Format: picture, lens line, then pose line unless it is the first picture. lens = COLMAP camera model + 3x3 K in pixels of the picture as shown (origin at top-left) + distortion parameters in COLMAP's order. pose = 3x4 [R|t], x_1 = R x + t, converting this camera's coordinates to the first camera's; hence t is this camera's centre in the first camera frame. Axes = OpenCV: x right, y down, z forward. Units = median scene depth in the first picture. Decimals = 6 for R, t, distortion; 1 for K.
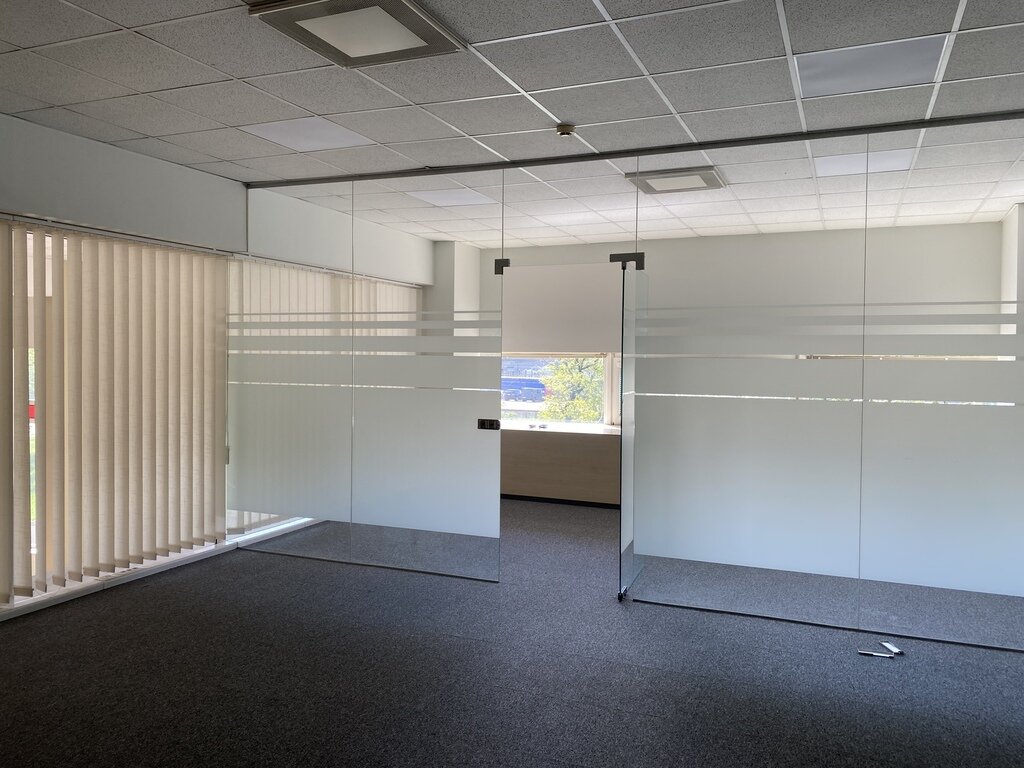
lens RADIAL K [[776.7, 0, 512.0], [0, 776.7, 384.0], [0, 0, 1]] dist [0.051726, -0.077965]
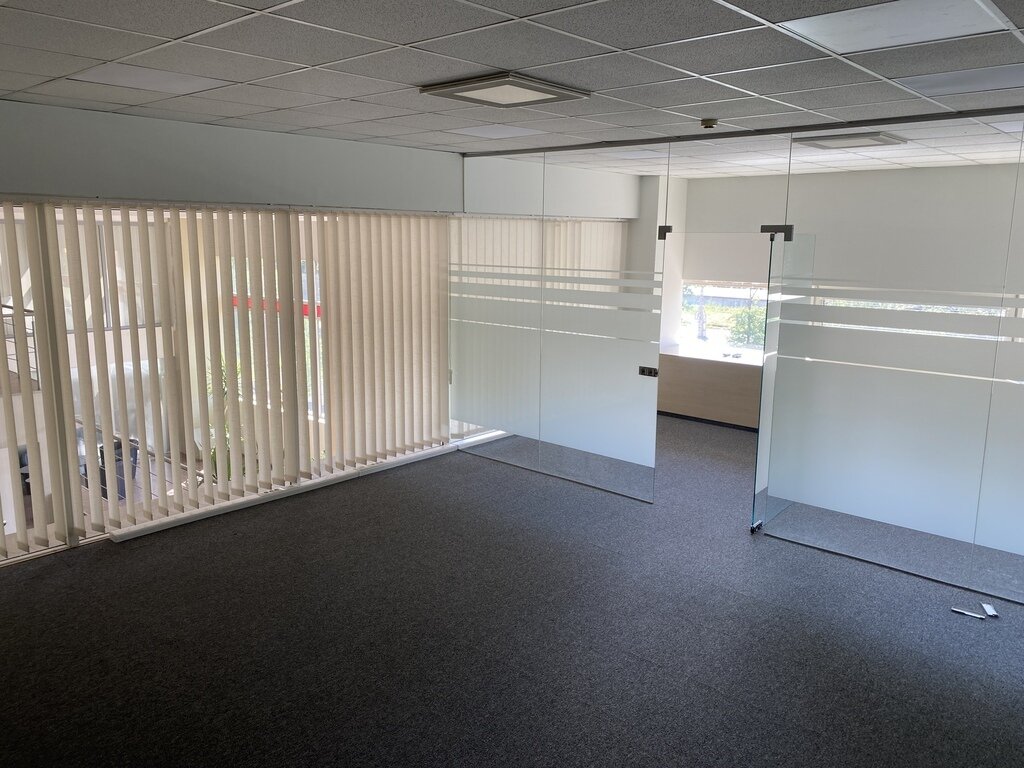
lens RADIAL K [[776.7, 0, 512.0], [0, 776.7, 384.0], [0, 0, 1]] dist [0.051726, -0.077965]
pose [[0.943236, 0.061716, -0.326338, 0.155022], [-0.010062, 0.987443, 0.157656, -0.108095], [0.331970, -0.145423, 0.932013, -0.146027]]
